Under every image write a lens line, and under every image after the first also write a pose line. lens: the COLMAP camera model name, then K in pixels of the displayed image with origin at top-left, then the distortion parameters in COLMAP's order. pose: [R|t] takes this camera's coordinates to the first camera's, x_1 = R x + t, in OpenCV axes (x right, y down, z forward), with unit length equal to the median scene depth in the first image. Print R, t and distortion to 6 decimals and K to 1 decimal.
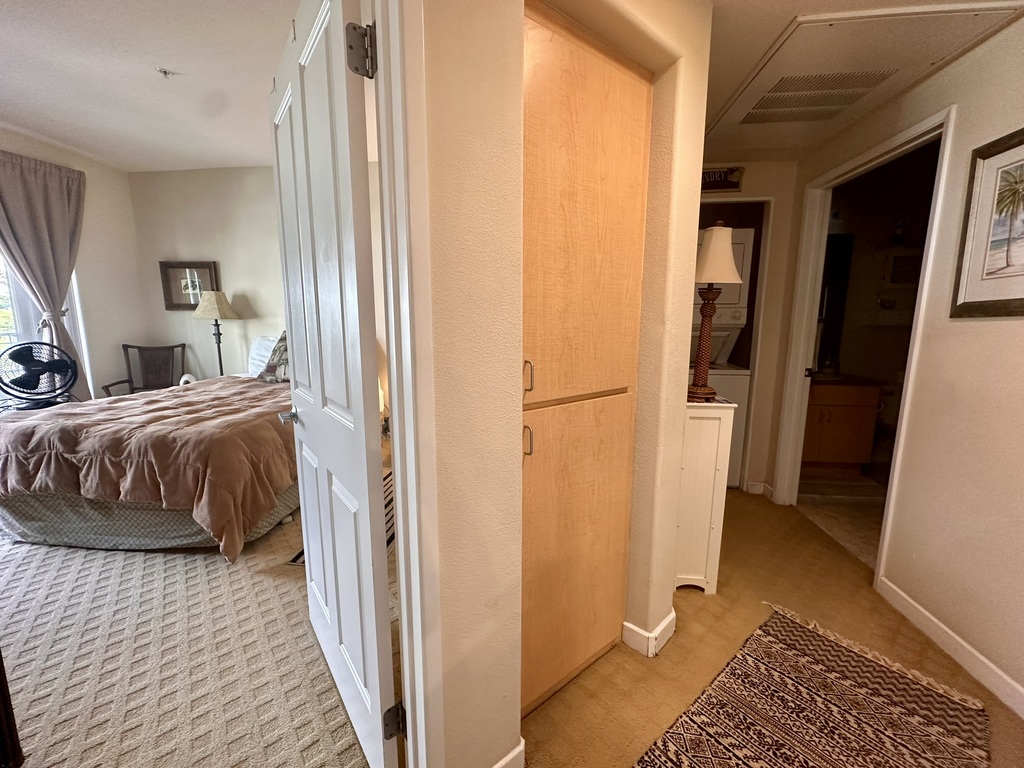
lens RADIAL K [[408.1, 0, 511.6], [0, 408.1, 385.7], [0, 0, 1]] dist [-0.007244, 0.001865]
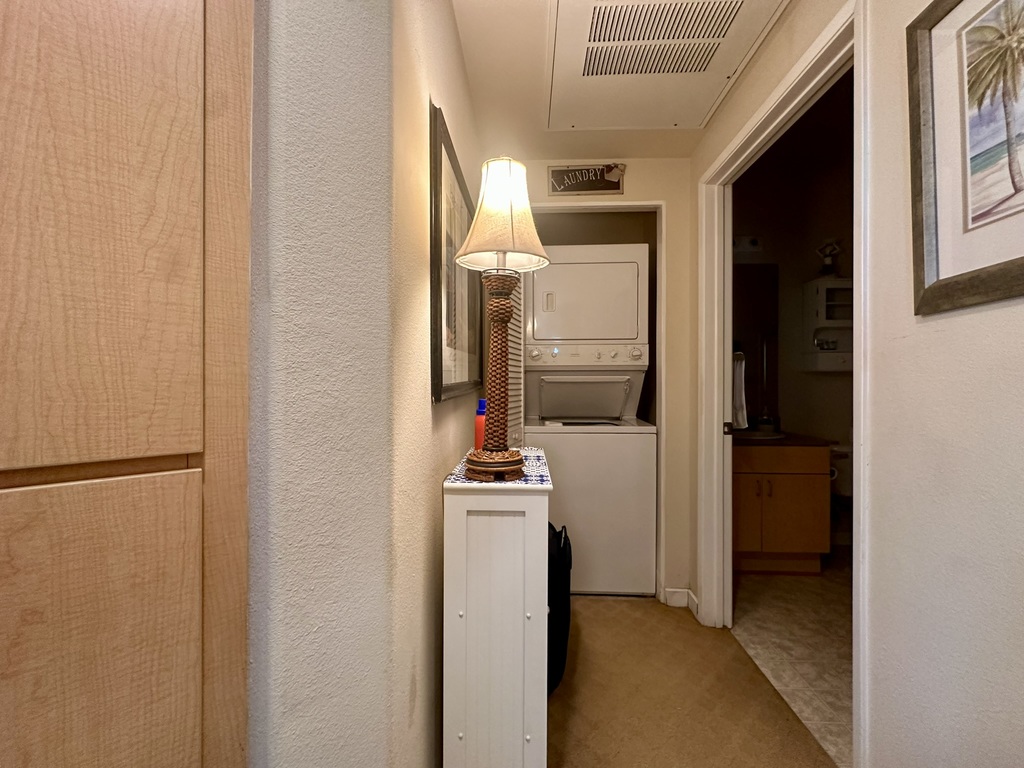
lens RADIAL K [[408.1, 0, 511.7], [0, 408.1, 385.0], [0, 0, 1]] dist [-0.007244, 0.001865]
pose [[0.998074, 0.001051, 0.062033, 0.313326], [0.008683, 0.987649, -0.156443, 0.000953], [-0.061431, 0.156680, 0.985737, 0.314961]]
